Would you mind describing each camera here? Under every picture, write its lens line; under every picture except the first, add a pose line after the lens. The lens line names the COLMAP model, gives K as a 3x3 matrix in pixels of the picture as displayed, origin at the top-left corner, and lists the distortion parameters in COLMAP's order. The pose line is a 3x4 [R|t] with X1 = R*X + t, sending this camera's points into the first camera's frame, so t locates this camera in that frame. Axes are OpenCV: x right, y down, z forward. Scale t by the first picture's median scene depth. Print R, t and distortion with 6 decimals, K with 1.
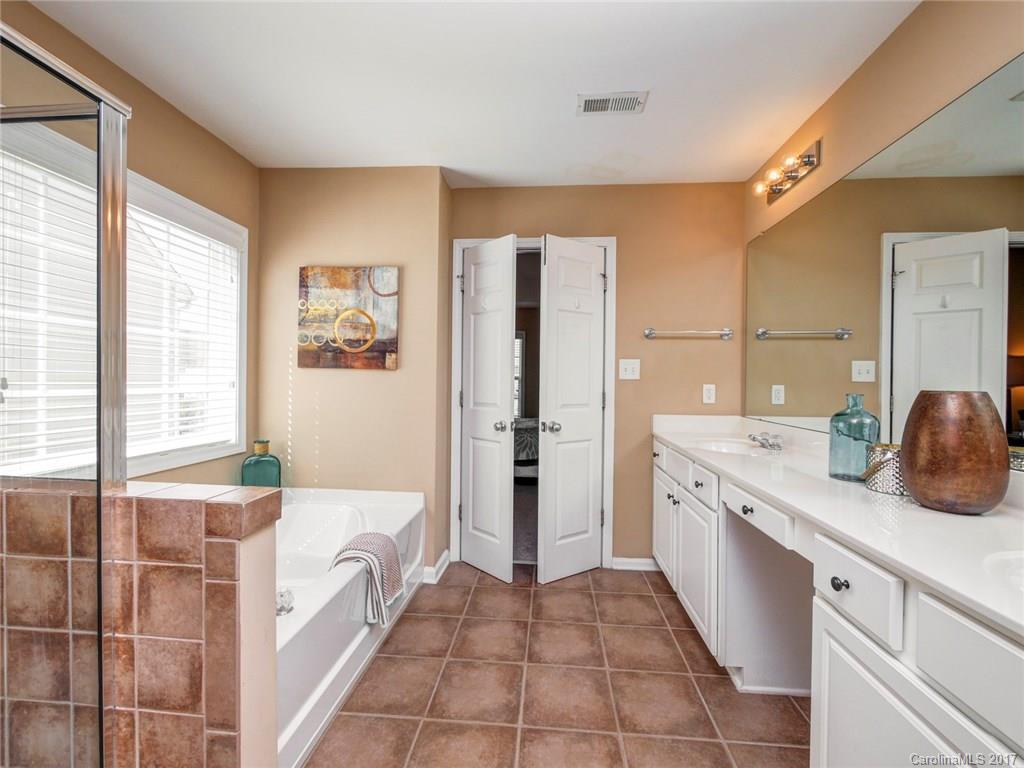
lens RADIAL K [[437.8, 0, 515.7], [0, 437.8, 382.7], [0, 0, 1]] dist [-0.006984, 0.000332]
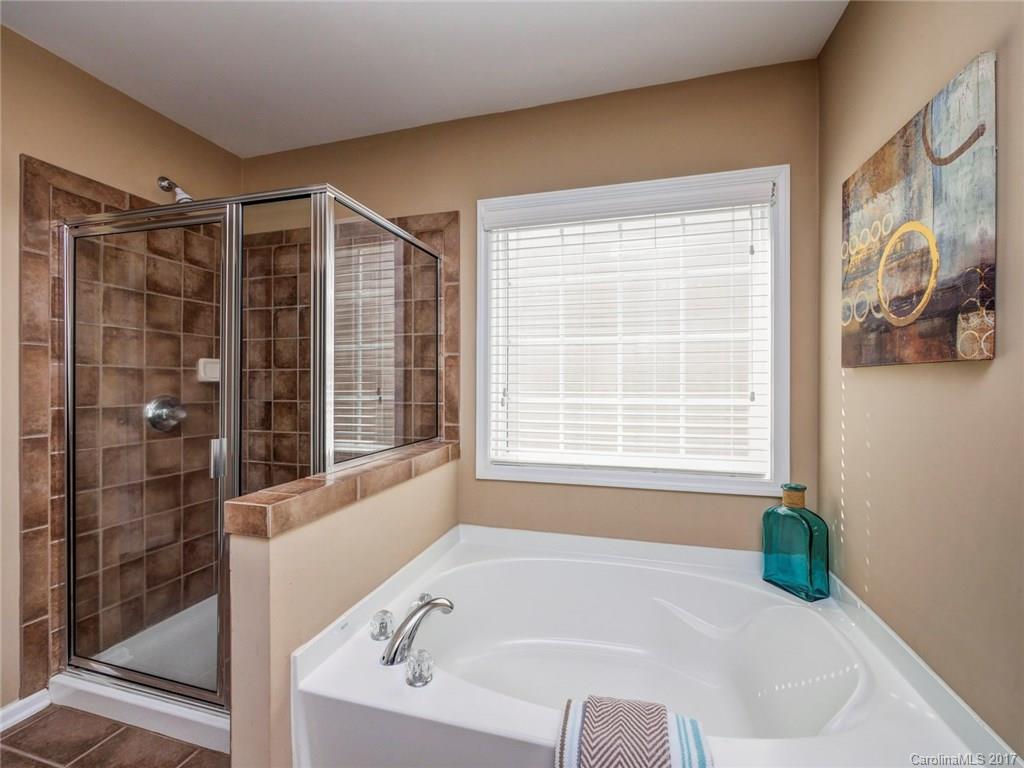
lens RADIAL K [[437.8, 0, 516.4], [0, 437.8, 384.2], [0, 0, 1]] dist [-0.006984, 0.000332]
pose [[-0.161895, -0.010491, -0.986752, 0.111054], [-0.007297, 0.999929, -0.009434, -0.005645], [0.986781, 0.005673, -0.161960, 0.700376]]
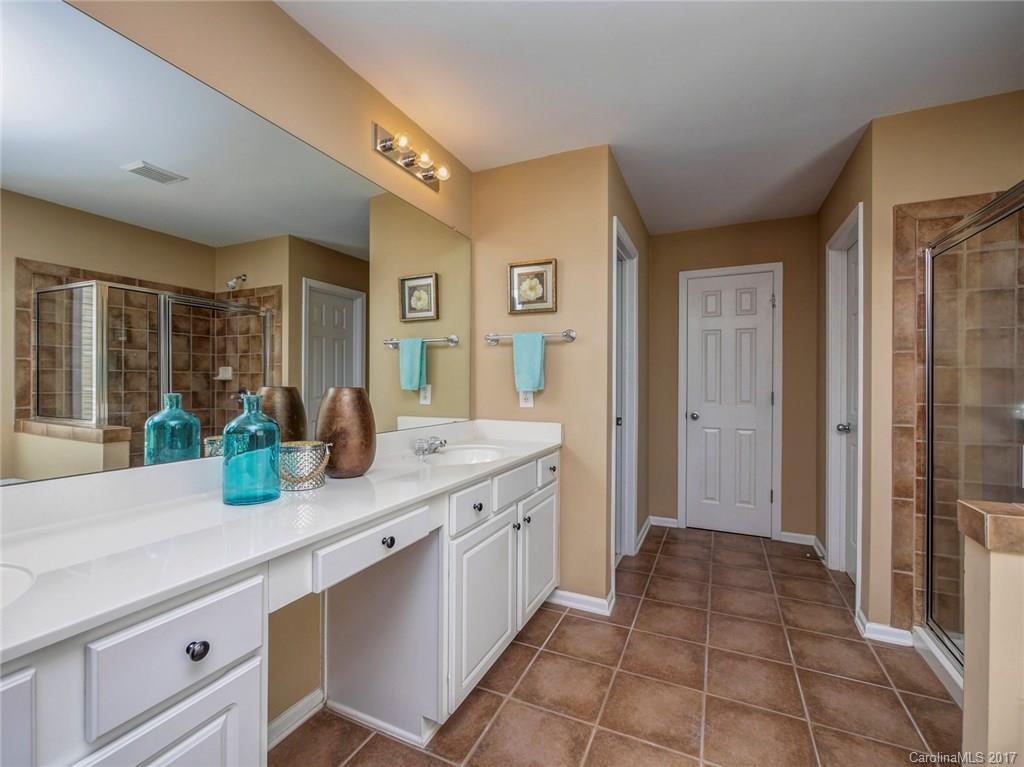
lens RADIAL K [[437.8, 0, 513.7], [0, 437.8, 383.1], [0, 0, 1]] dist [-0.006984, 0.000332]
pose [[-0.946859, -0.012874, 0.321392, -0.047895], [-0.010612, 0.999905, 0.008788, -0.008800], [-0.321475, 0.004910, -0.946905, 1.031964]]
